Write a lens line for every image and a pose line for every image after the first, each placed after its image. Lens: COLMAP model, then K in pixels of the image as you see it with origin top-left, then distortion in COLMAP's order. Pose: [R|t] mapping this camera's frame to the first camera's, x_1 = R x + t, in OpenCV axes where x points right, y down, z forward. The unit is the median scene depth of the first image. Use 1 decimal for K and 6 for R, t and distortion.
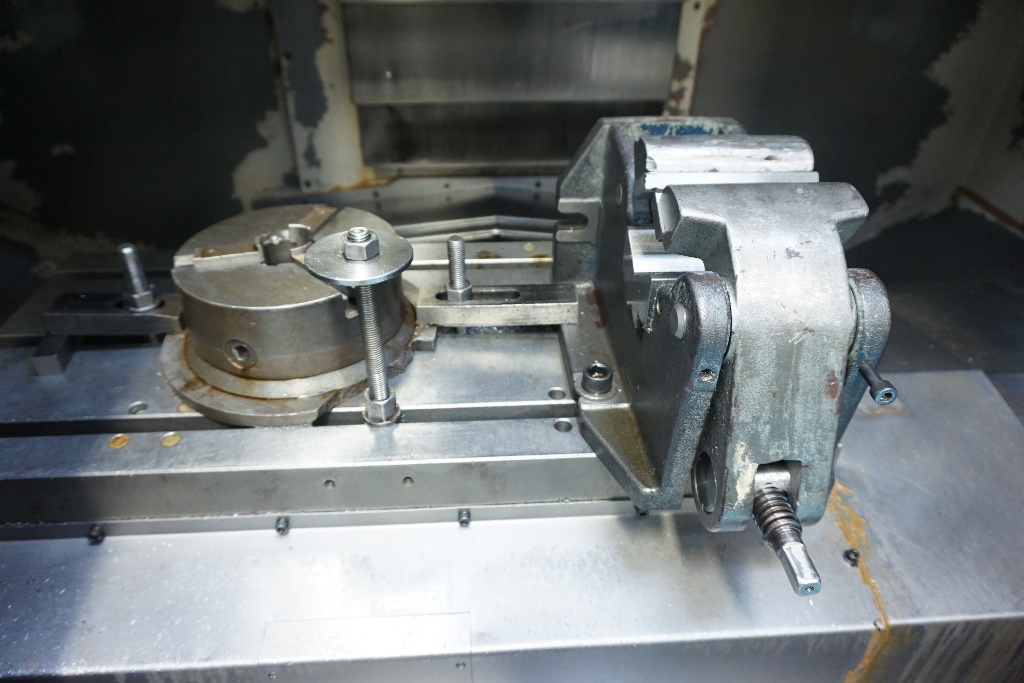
lens RADIAL K [[696.4, 0, 512.0], [0, 696.4, 341.5], [0, 0, 1]] dist [-0.056024, 0.041144]
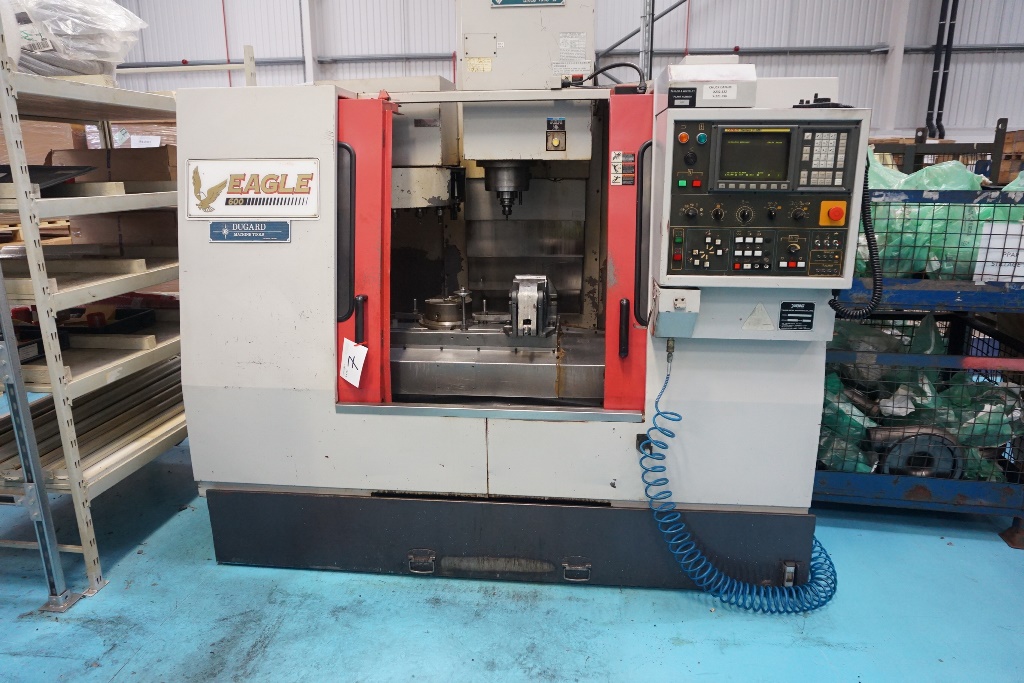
lens RADIAL K [[696.4, 0, 512.0], [0, 696.4, 341.5], [0, 0, 1]] dist [-0.056024, 0.041144]
pose [[0.984945, 0.026364, -0.170847, 0.952054], [-0.085397, 0.933497, -0.348268, 1.808852], [0.150303, 0.357614, 0.921695, -3.317383]]
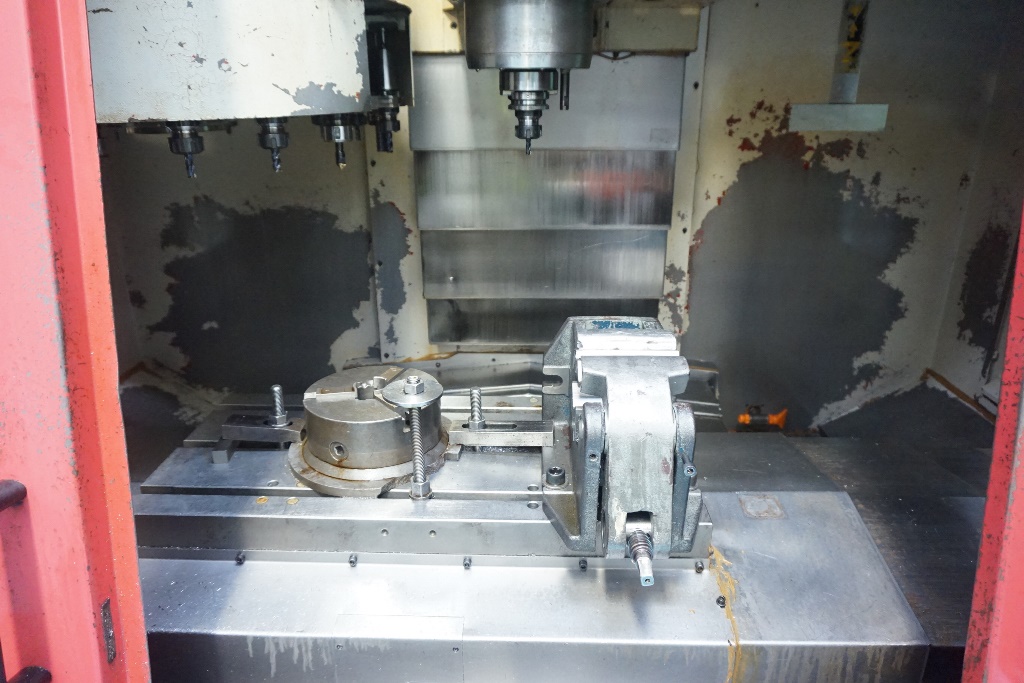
lens RADIAL K [[696.4, 0, 512.0], [0, 696.4, 341.5], [0, 0, 1]] dist [-0.056024, 0.041144]
pose [[0.994686, 0.019509, -0.101093, 0.173885], [-0.044363, 0.967270, -0.249842, 0.153552], [0.092910, 0.252999, 0.962995, -0.597642]]
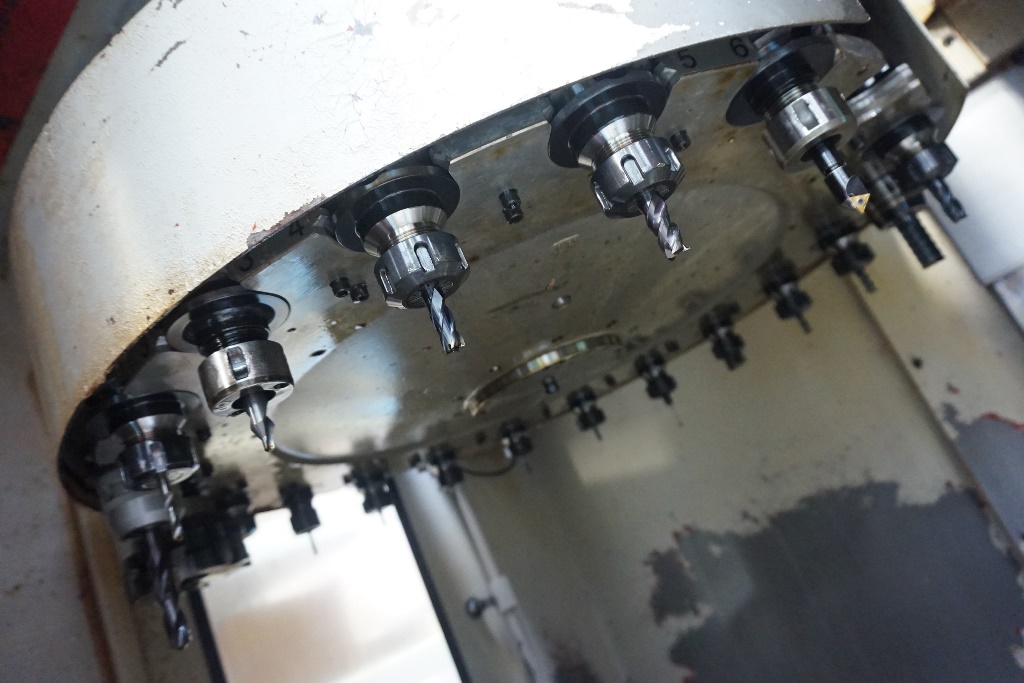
lens RADIAL K [[722.7, 0, 512.0], [0, 722.7, 341.5], [0, 0, 1]] dist [-0.001123, 0.045007]
pose [[0.645613, -0.481193, -0.592989, -0.297671], [-0.037225, 0.755752, -0.653799, -0.162740], [0.762757, 0.444175, 0.470011, 0.419929]]
